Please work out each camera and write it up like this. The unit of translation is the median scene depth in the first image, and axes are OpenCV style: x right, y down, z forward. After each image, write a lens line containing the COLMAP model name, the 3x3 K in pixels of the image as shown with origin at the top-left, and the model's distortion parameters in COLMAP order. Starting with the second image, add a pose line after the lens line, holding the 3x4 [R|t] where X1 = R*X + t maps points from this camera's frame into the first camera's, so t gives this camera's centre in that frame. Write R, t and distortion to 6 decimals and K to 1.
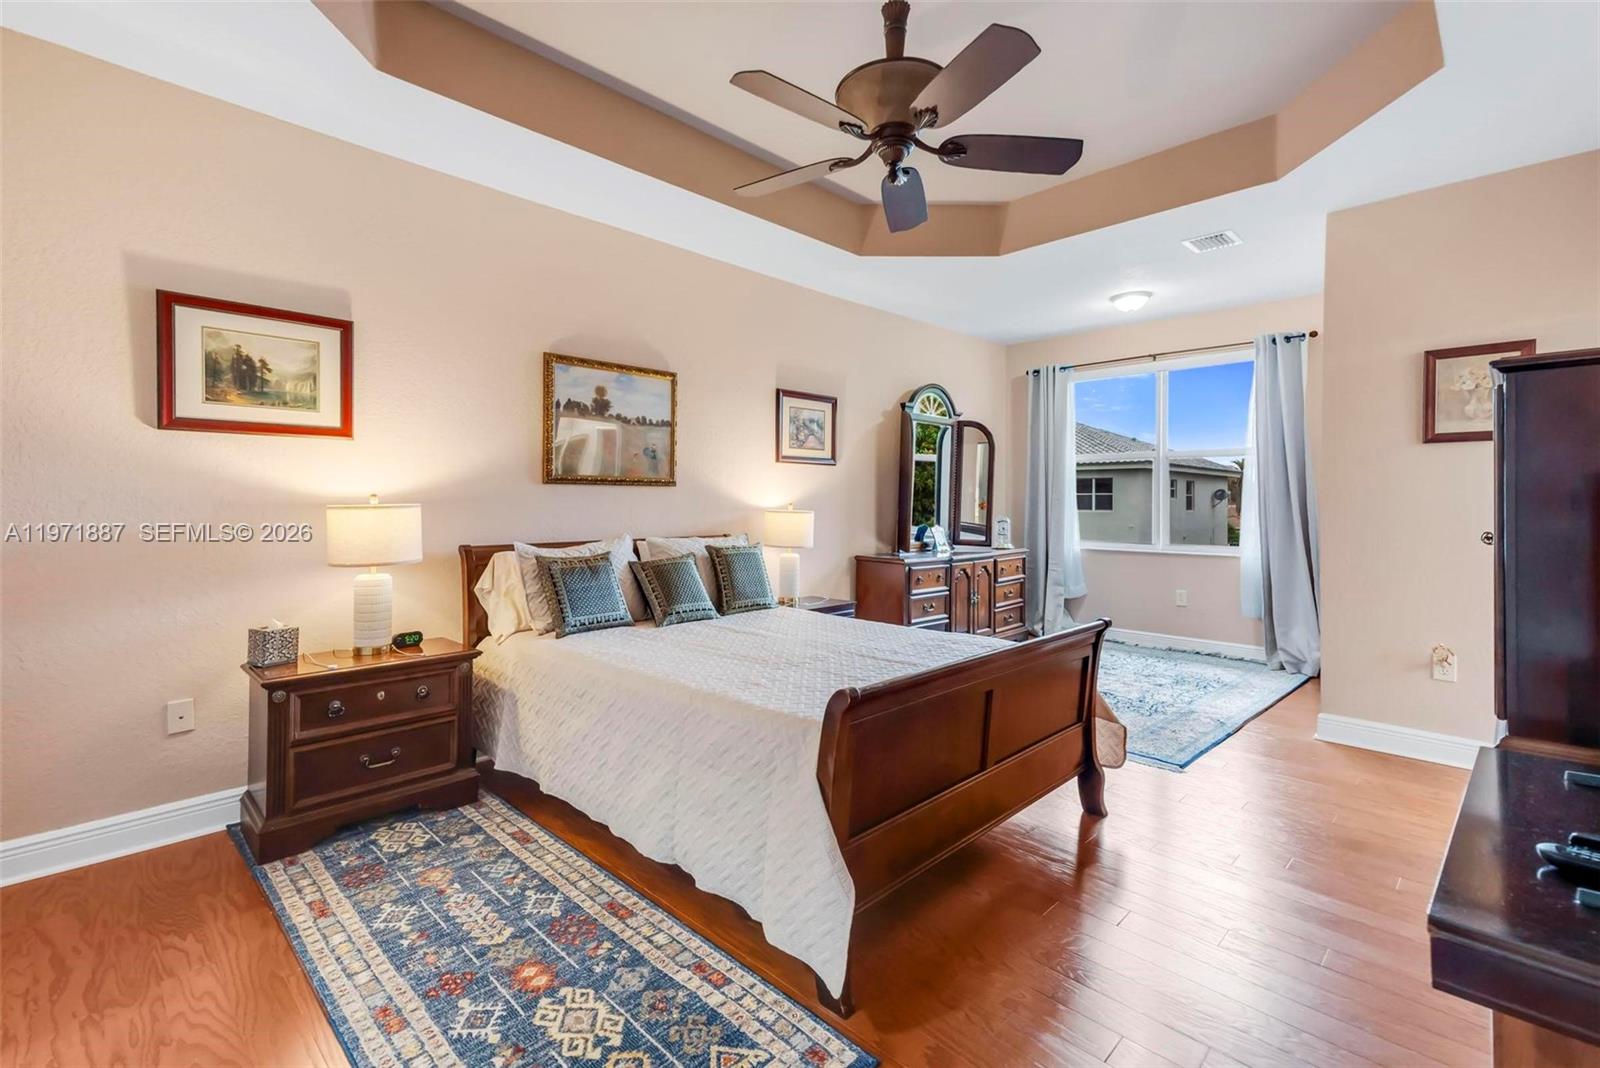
lens RADIAL K [[740.4, 0, 819.9], [0, 740.4, 506.9], [0, 0, 1]] dist [0.104344, -0.000197]
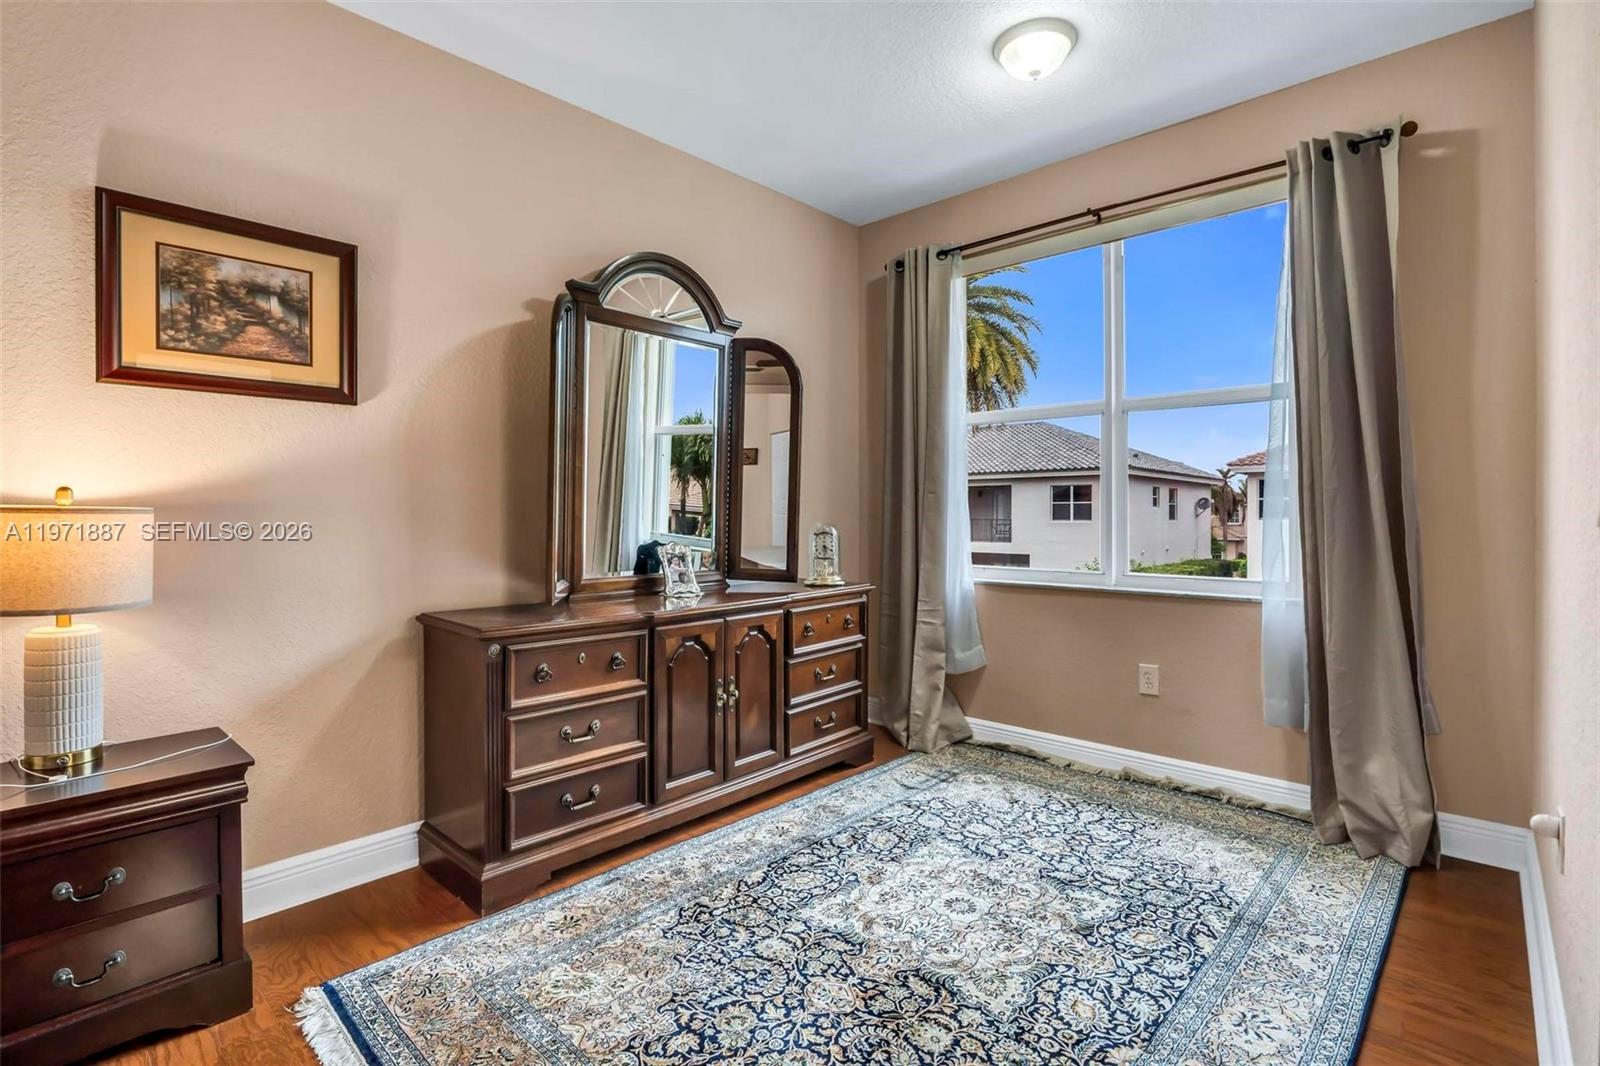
lens RADIAL K [[766.0, 0, 804.0], [0, 766.0, 525.5], [0, 0, 1]] dist [-0.004593, -0.000693]
pose [[0.999980, -0.004791, 0.004067, 0.262159], [0.004757, 0.999955, 0.008221, 0.010807], [-0.004106, -0.008202, 0.999958, 0.526402]]
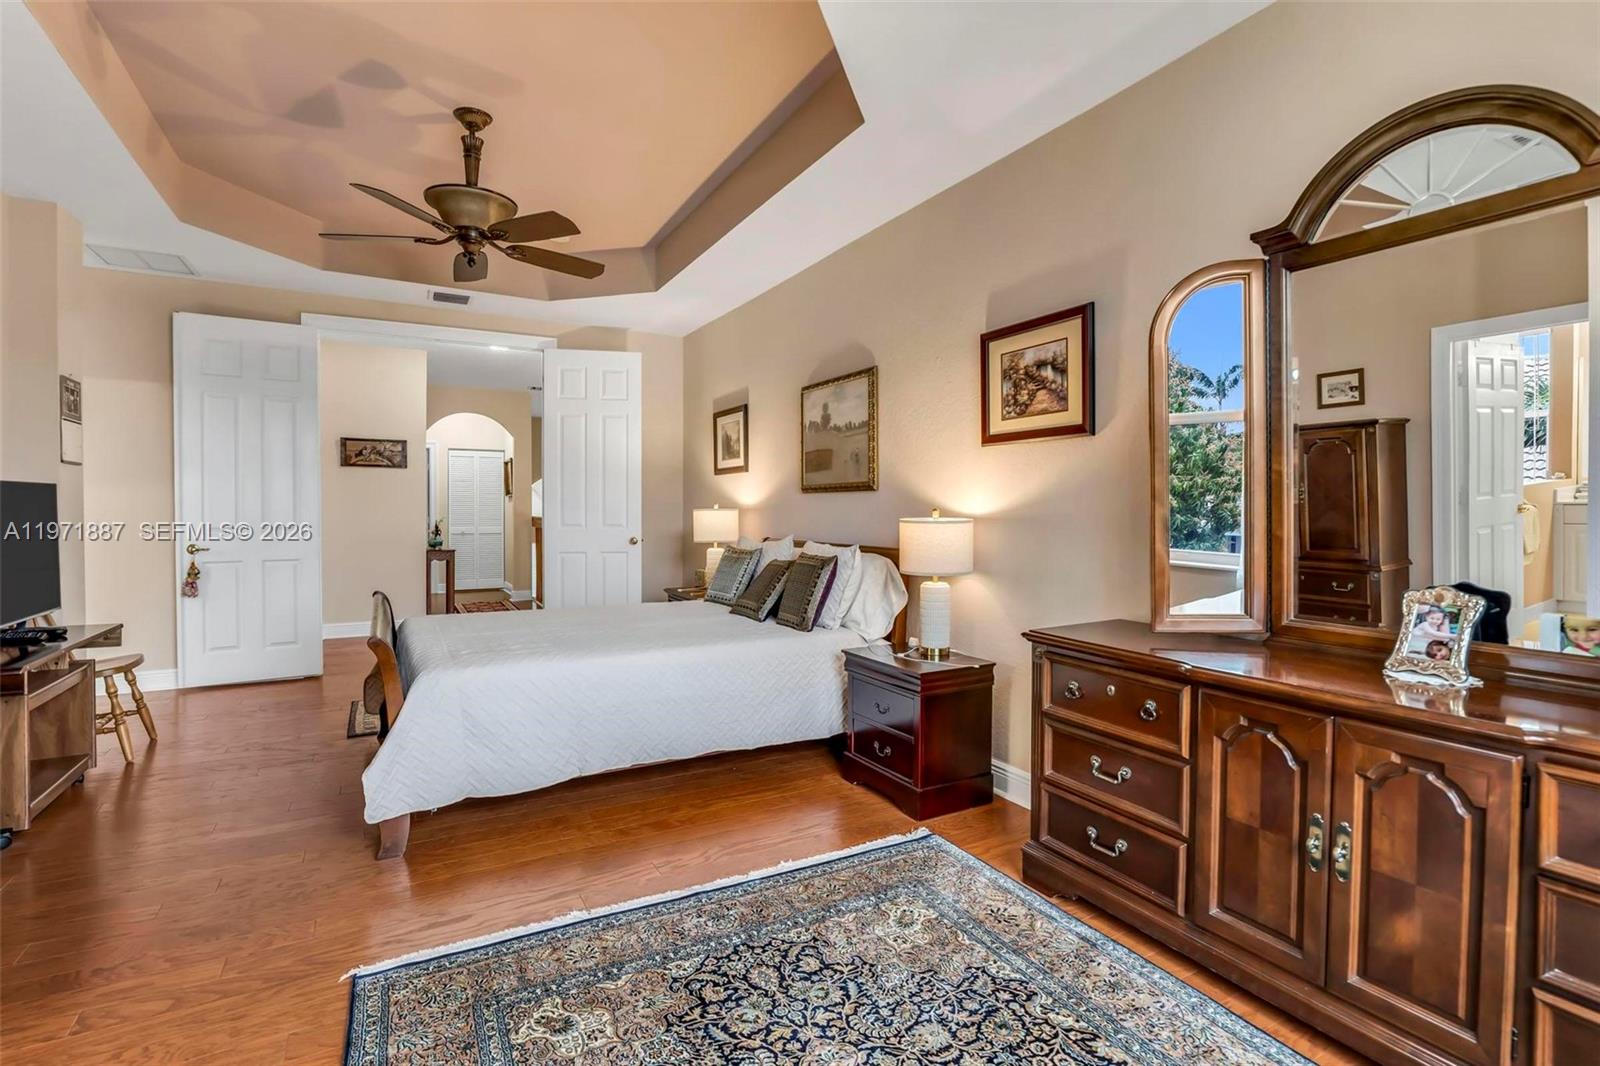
lens RADIAL K [[766.0, 0, 804.0], [0, 766.0, 525.5], [0, 0, 1]] dist [-0.004593, -0.000693]
pose [[-0.317886, 0.018197, -0.947954, 0.554277], [-0.010456, 0.999688, 0.022696, -0.003107], [0.948071, 0.017127, -0.317596, 0.926607]]
